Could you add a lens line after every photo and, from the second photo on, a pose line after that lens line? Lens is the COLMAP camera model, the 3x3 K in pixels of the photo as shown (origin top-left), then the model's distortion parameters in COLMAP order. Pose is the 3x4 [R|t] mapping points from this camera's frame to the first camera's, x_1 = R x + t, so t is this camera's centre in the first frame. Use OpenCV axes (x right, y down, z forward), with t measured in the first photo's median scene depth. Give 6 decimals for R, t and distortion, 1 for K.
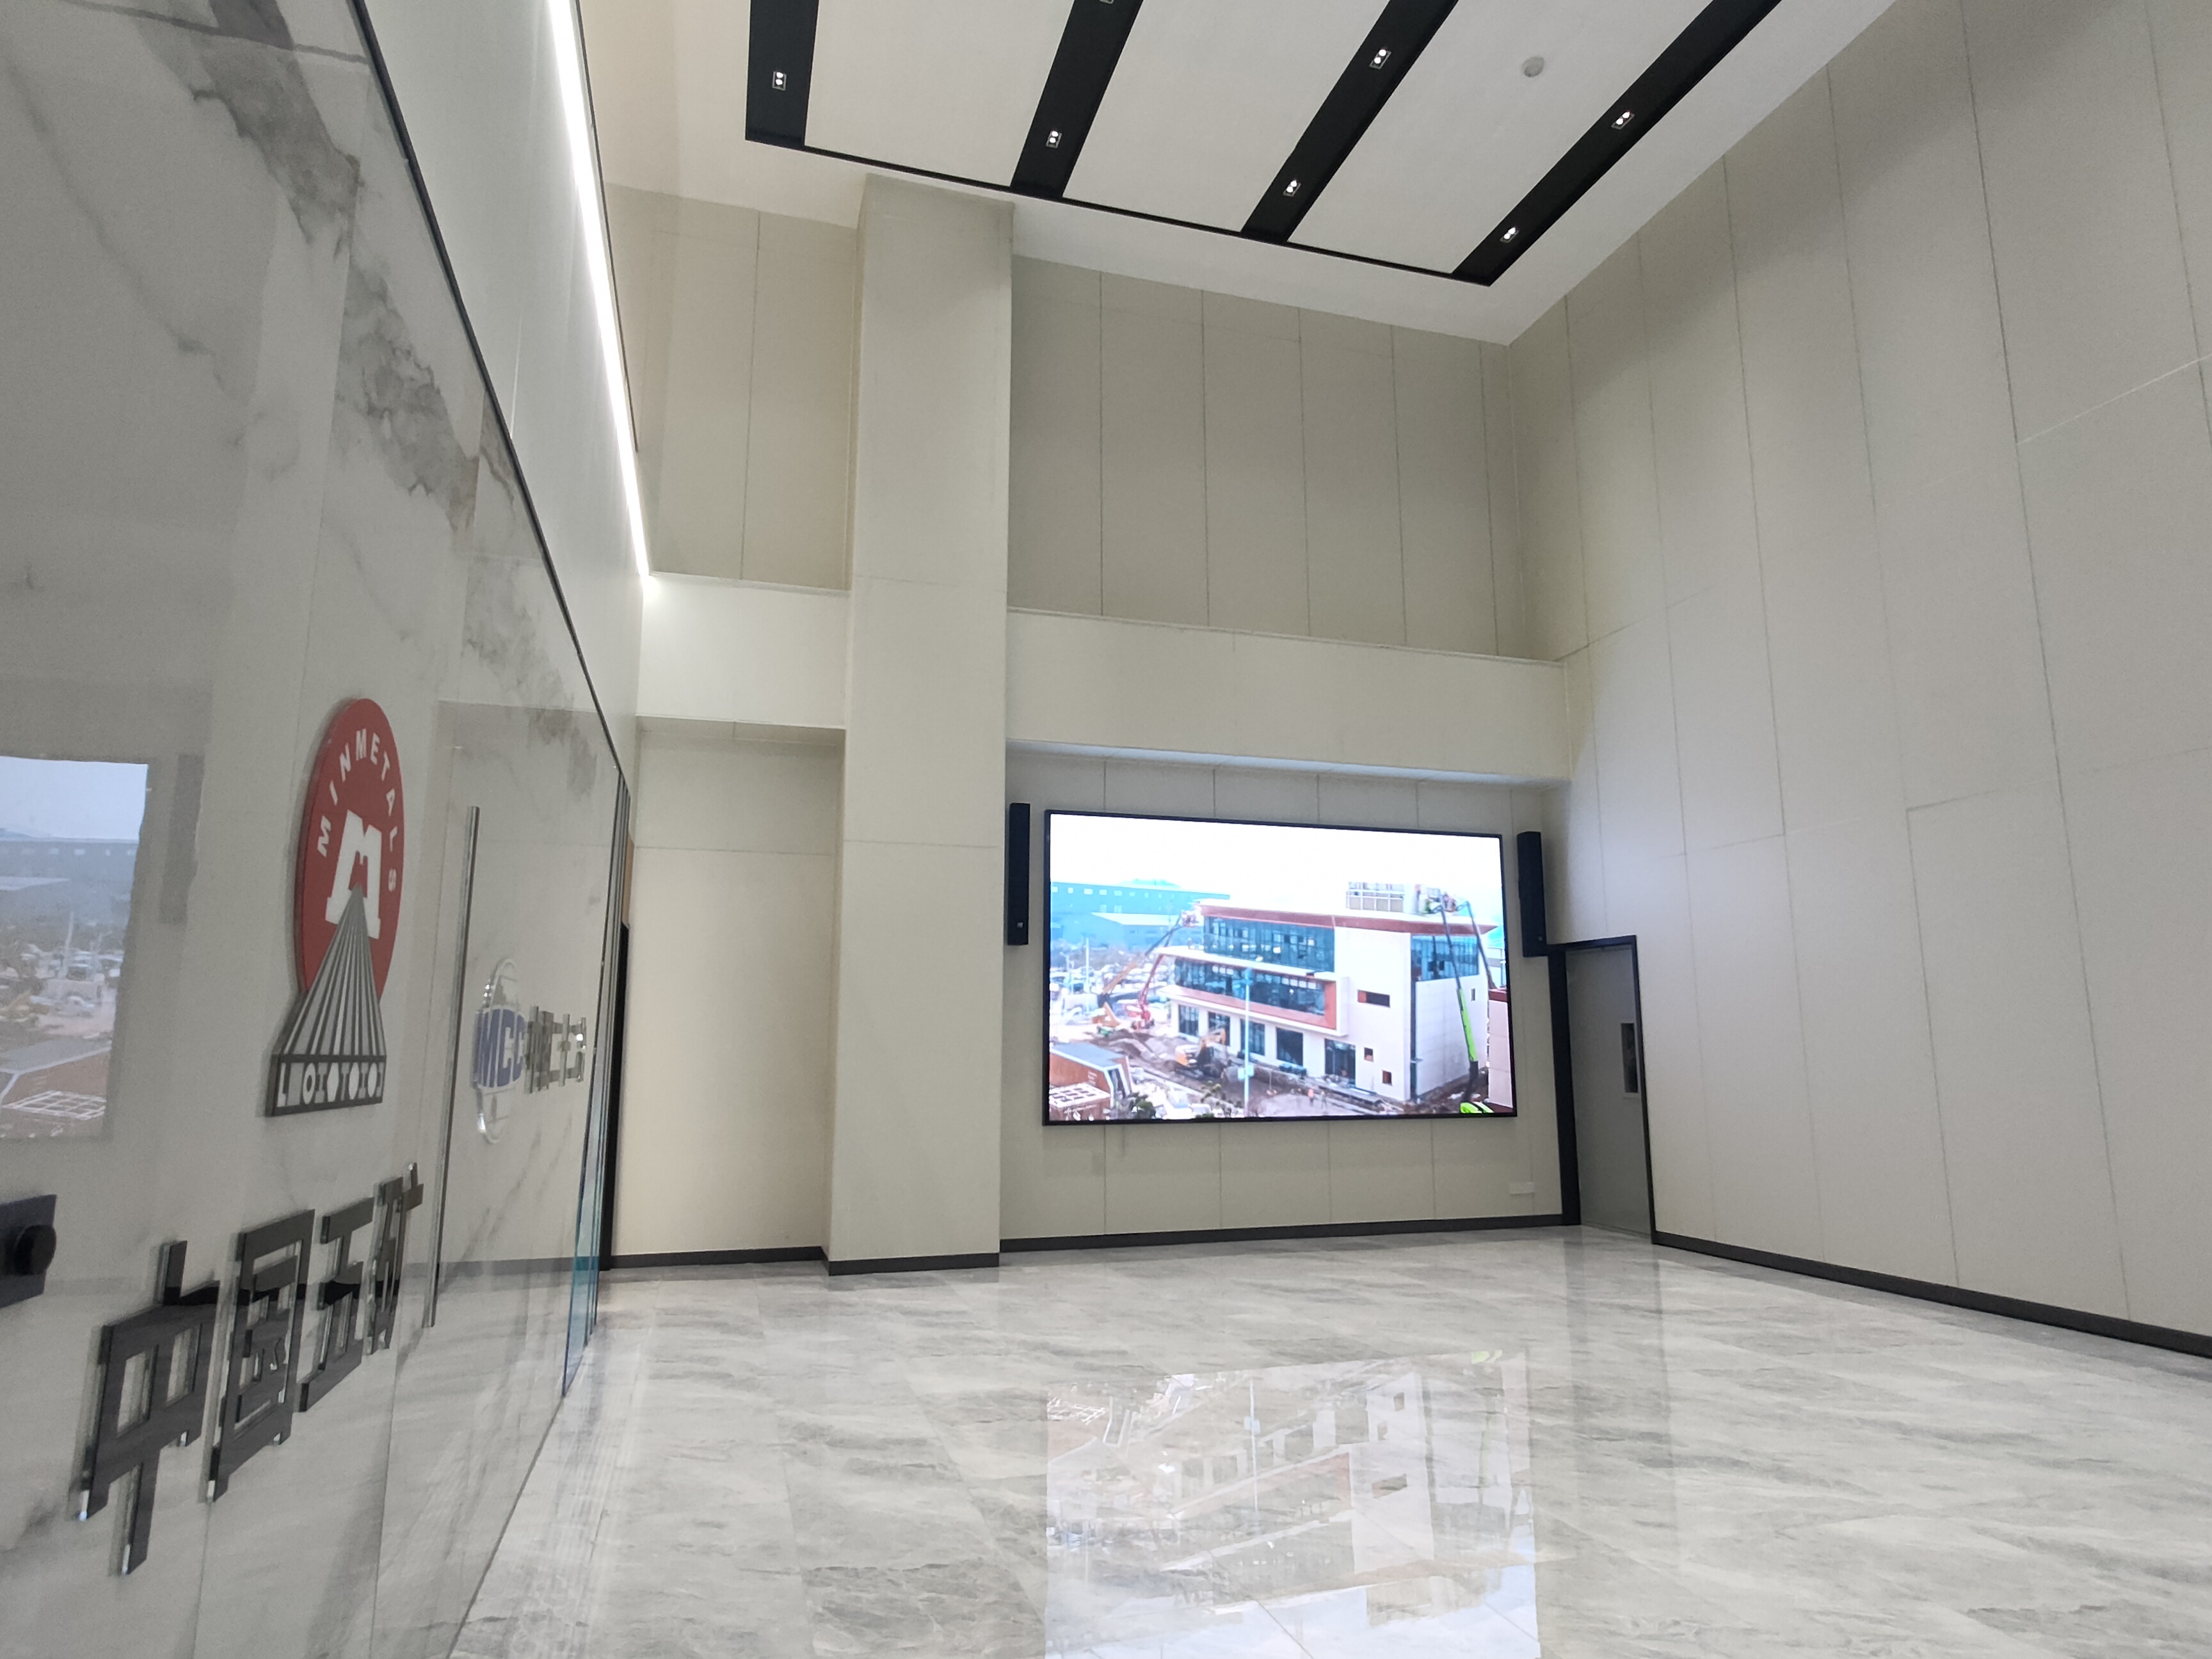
lens RADIAL K [[1266.1, 0, 1106.0], [0, 1266.1, 829.5], [0, 0, 1]] dist [-0.006428, 0.000959]
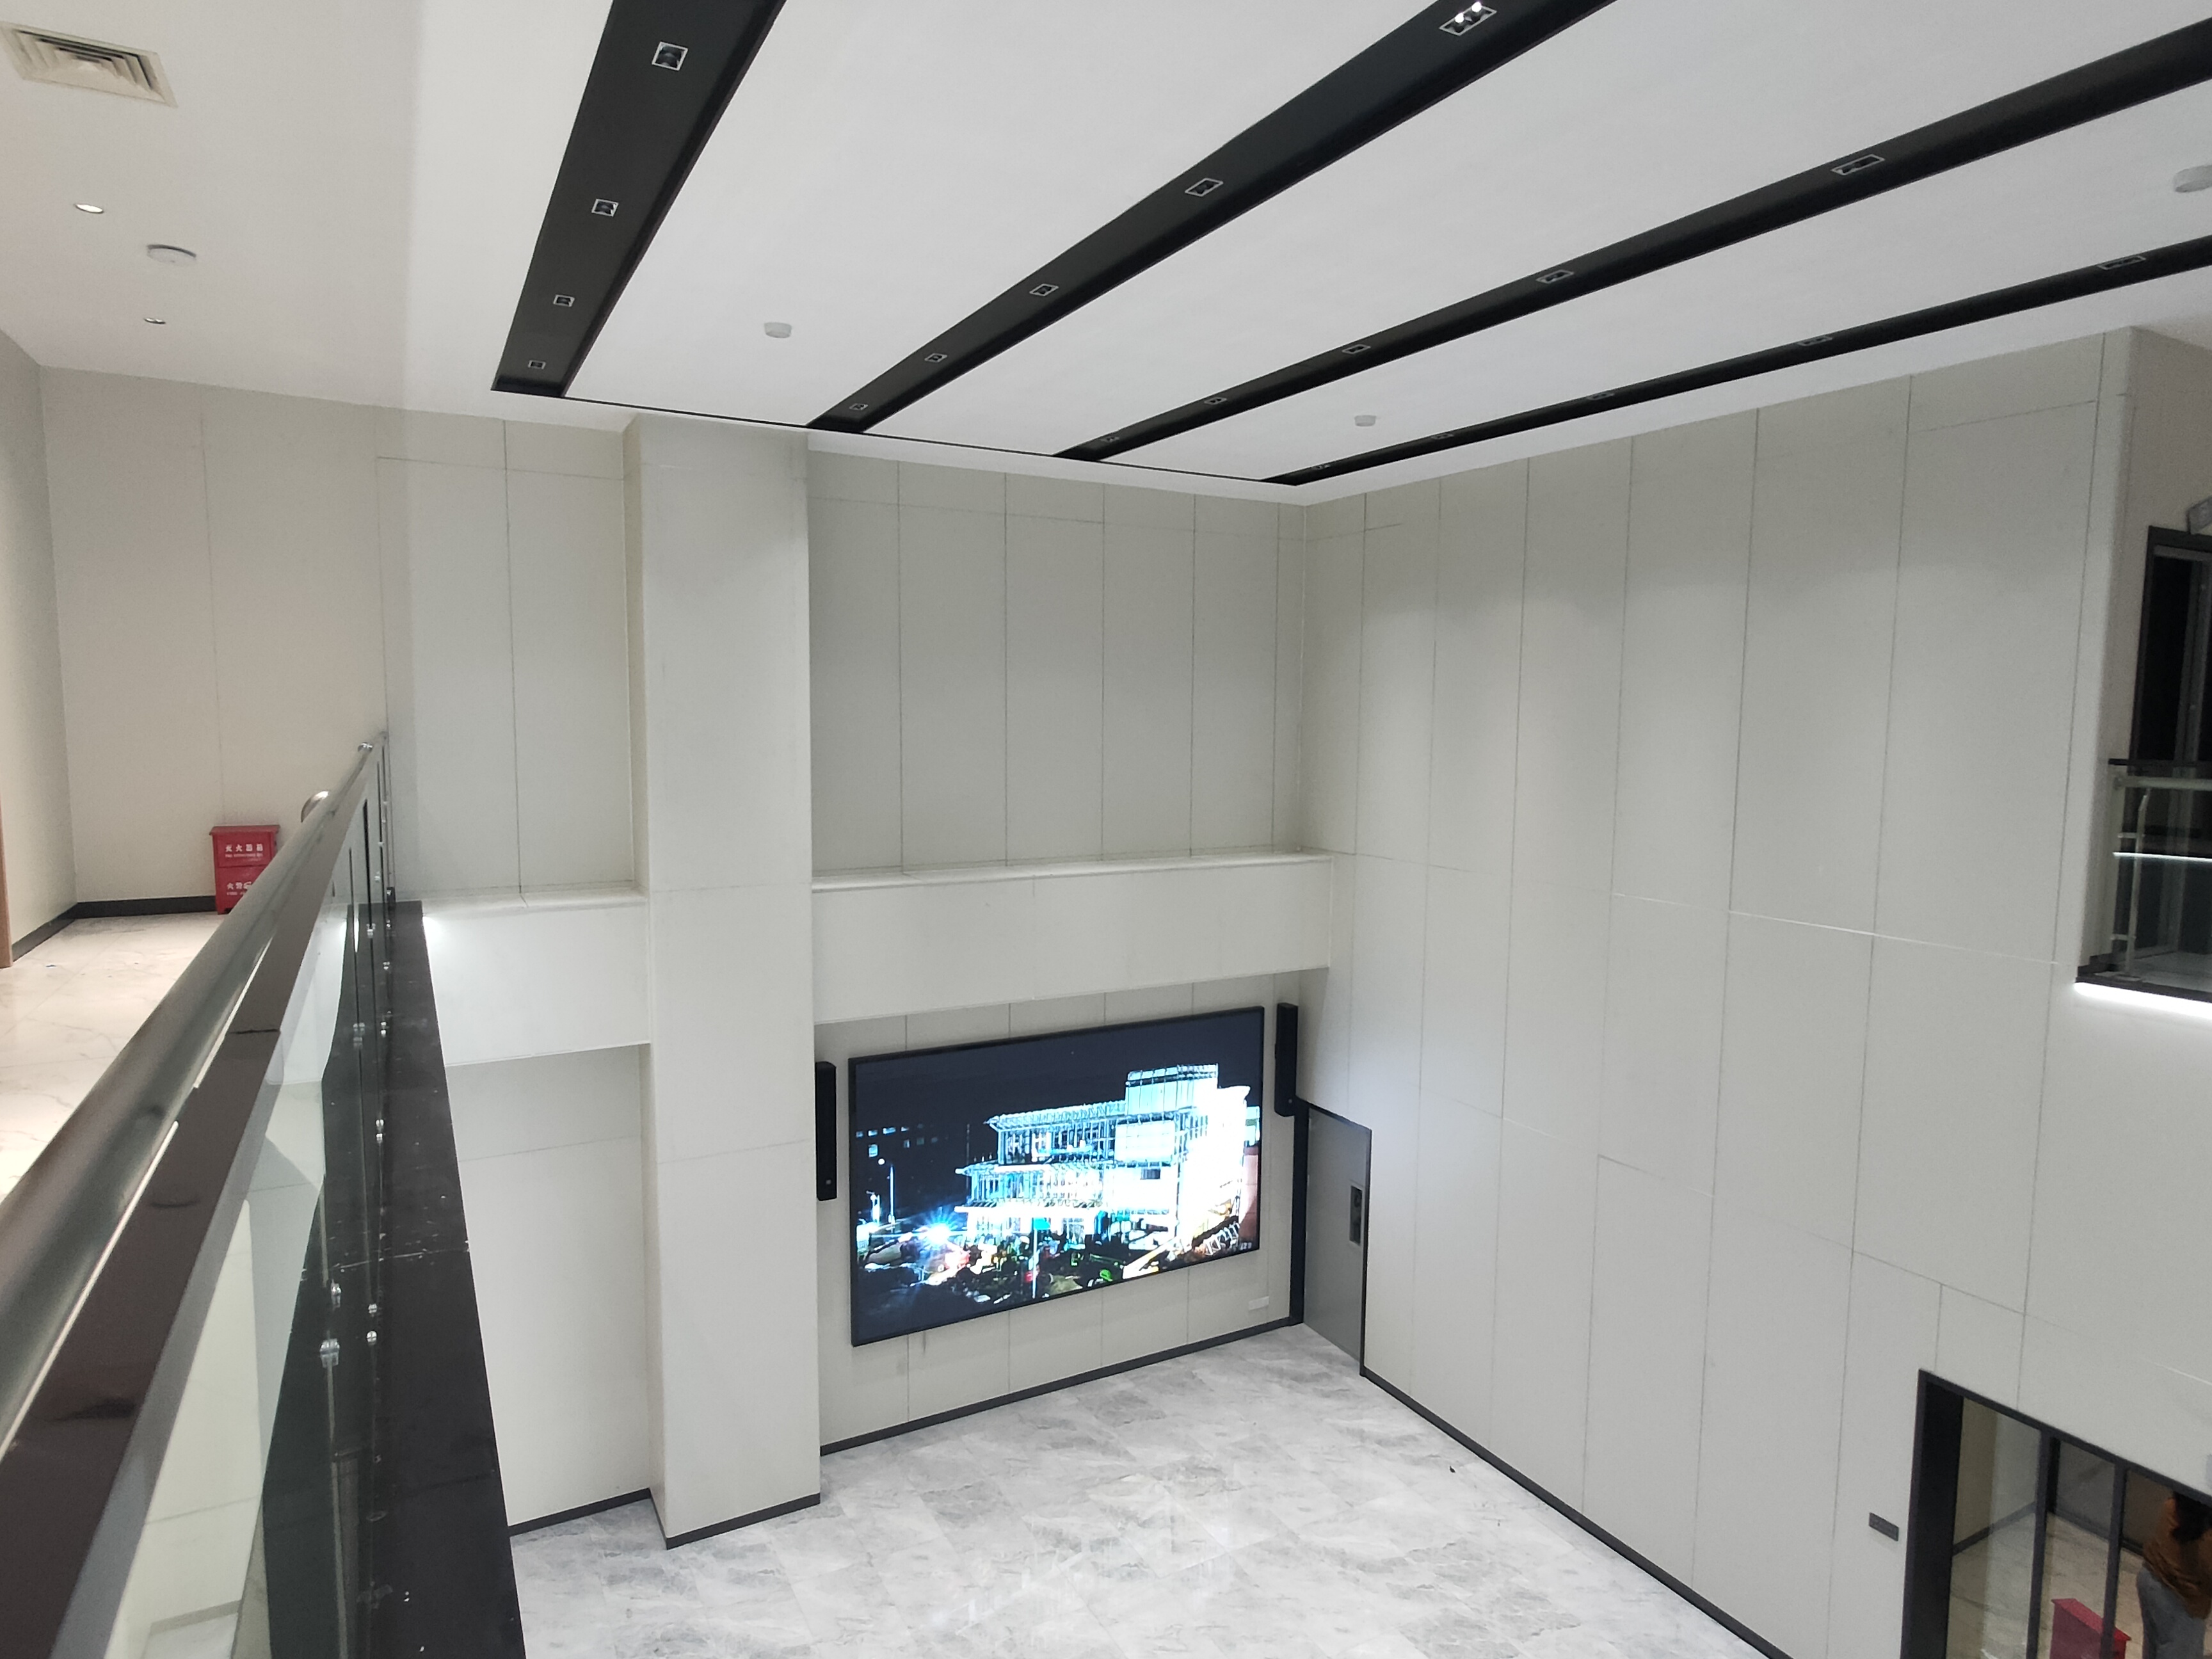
lens RADIAL K [[1266.1, 0, 1106.0], [0, 1266.1, 829.5], [0, 0, 1]] dist [-0.006428, 0.000959]
pose [[0.976249, -0.011186, 0.216363, -0.068099], [-0.045979, 0.965220, 0.257363, -0.484359], [-0.211717, -0.261198, 0.941781, 0.034408]]
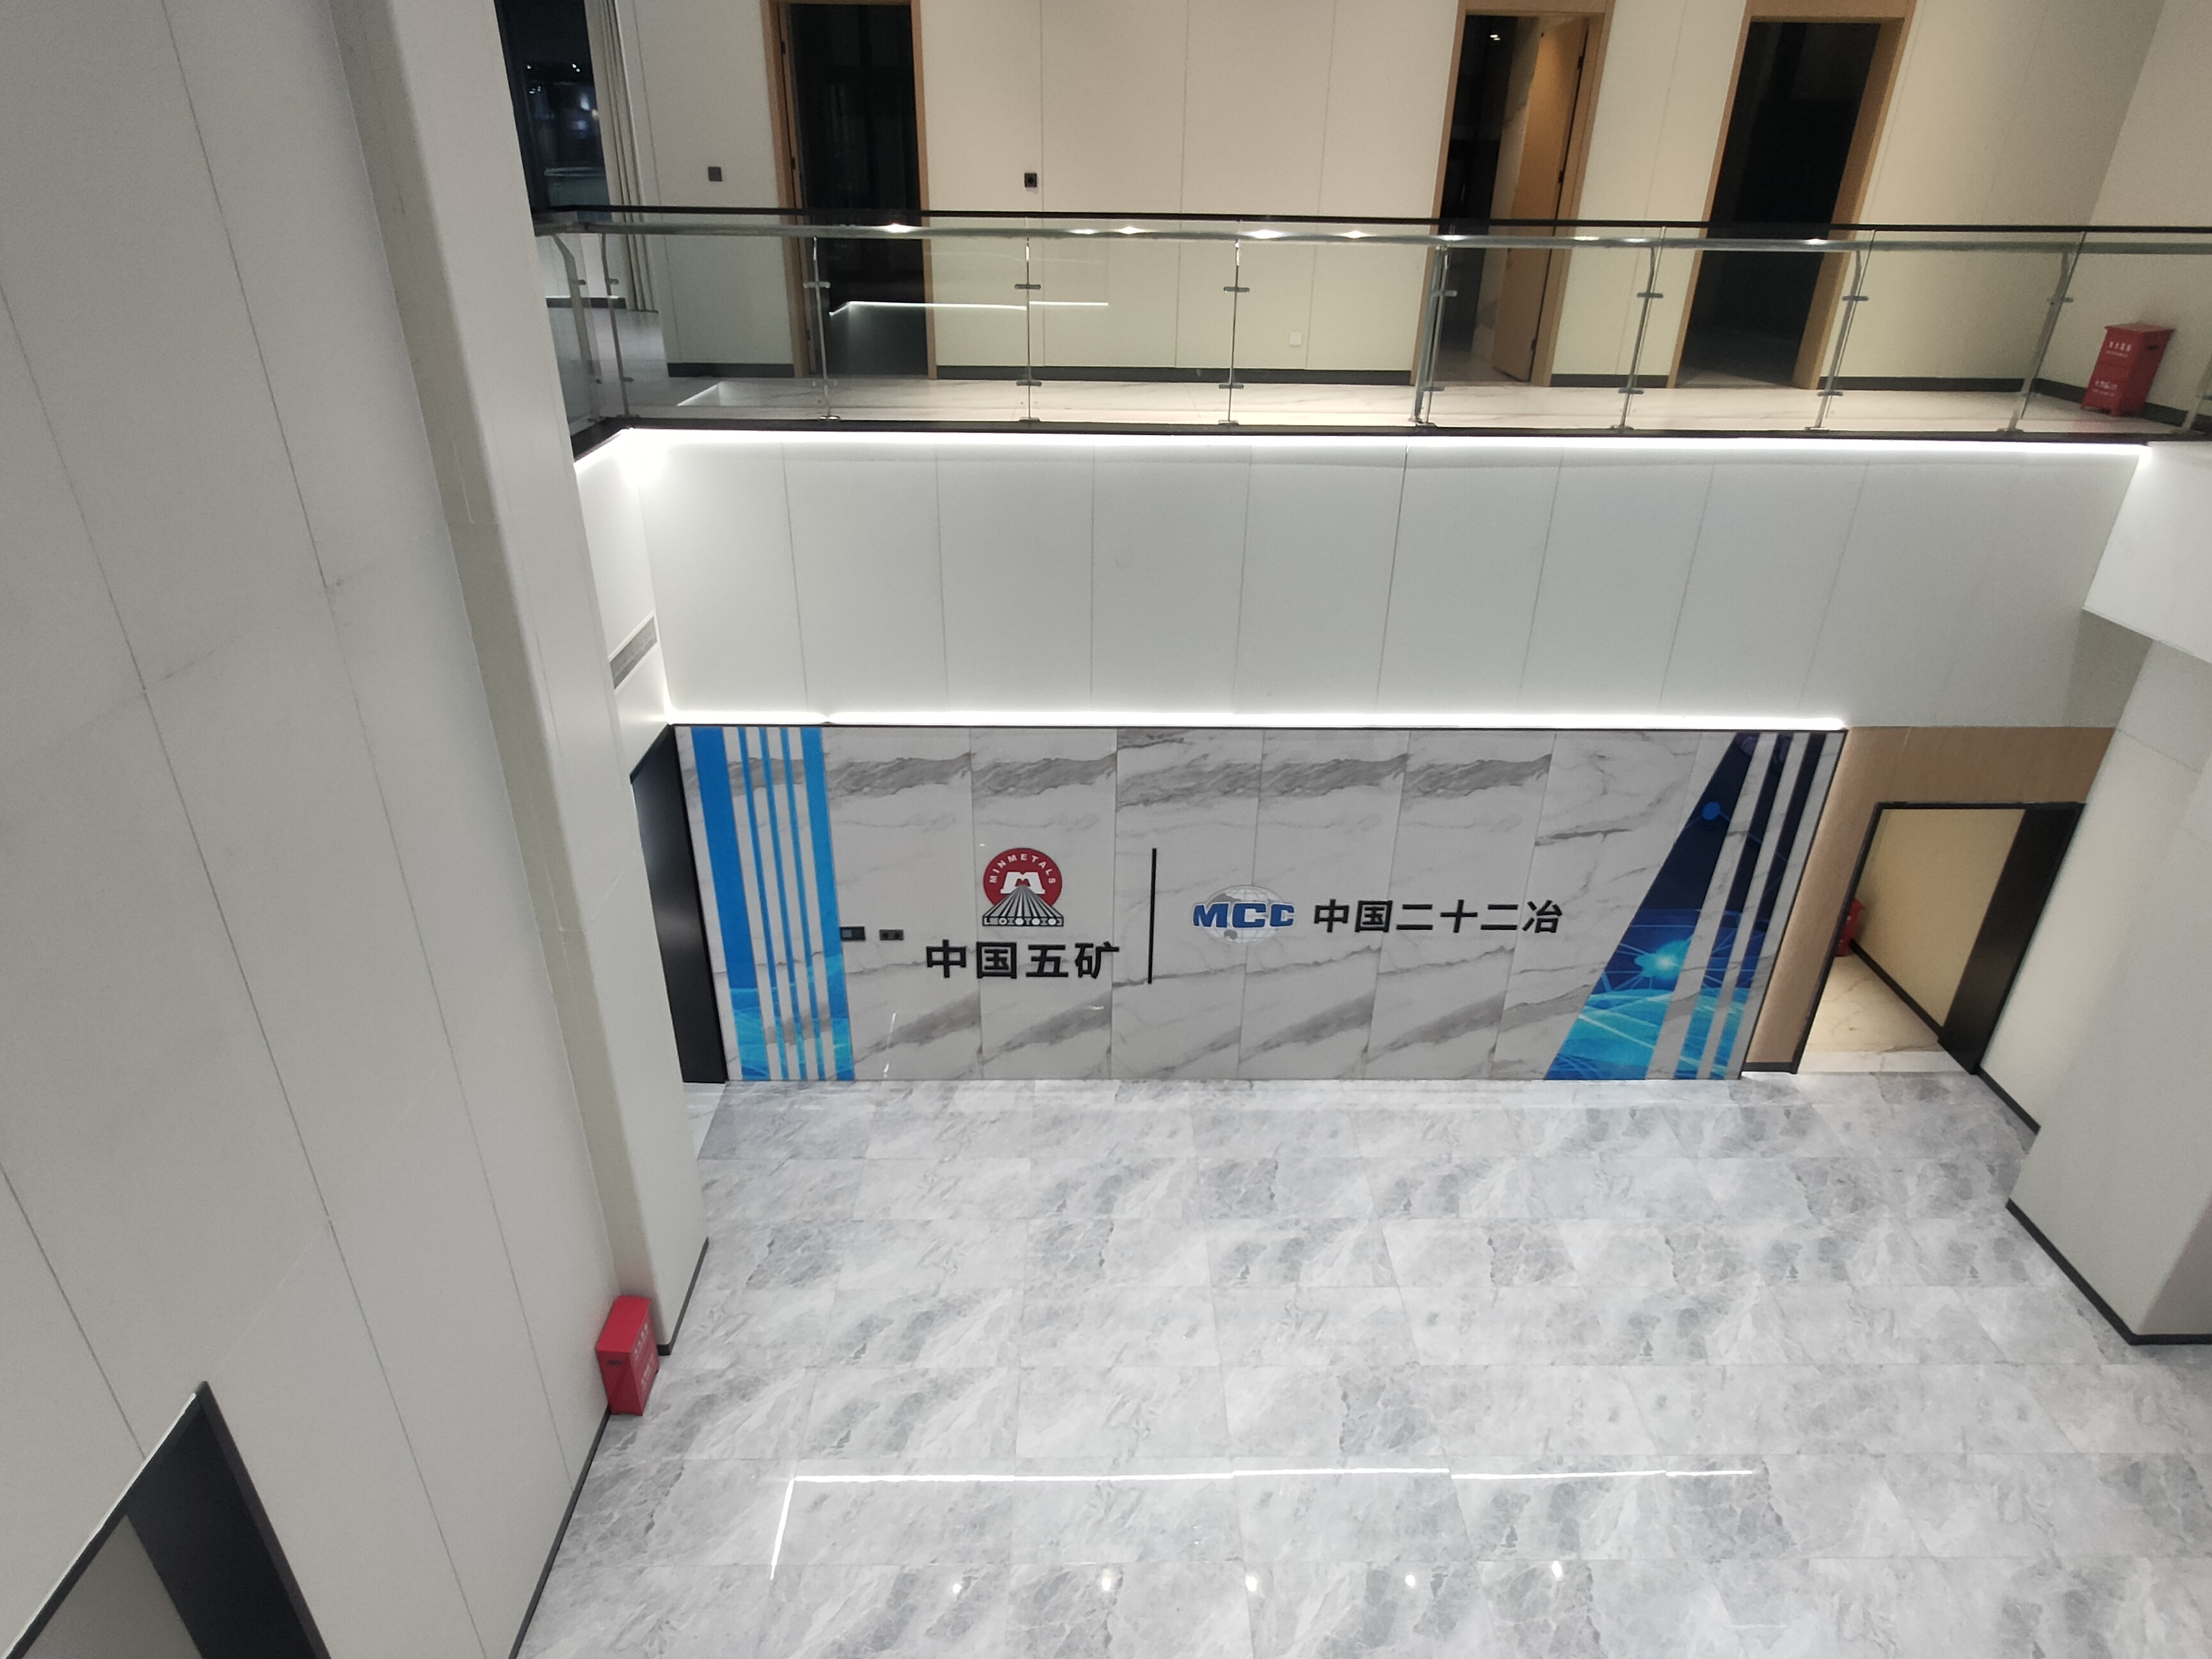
lens RADIAL K [[1266.1, 0, 1106.0], [0, 1266.1, 829.5], [0, 0, 1]] dist [-0.006428, 0.000959]
pose [[-0.277701, 0.434539, -0.856772, 0.628502], [0.150397, 0.900518, 0.407980, -0.389934], [0.948822, -0.015559, -0.315428, 0.549407]]
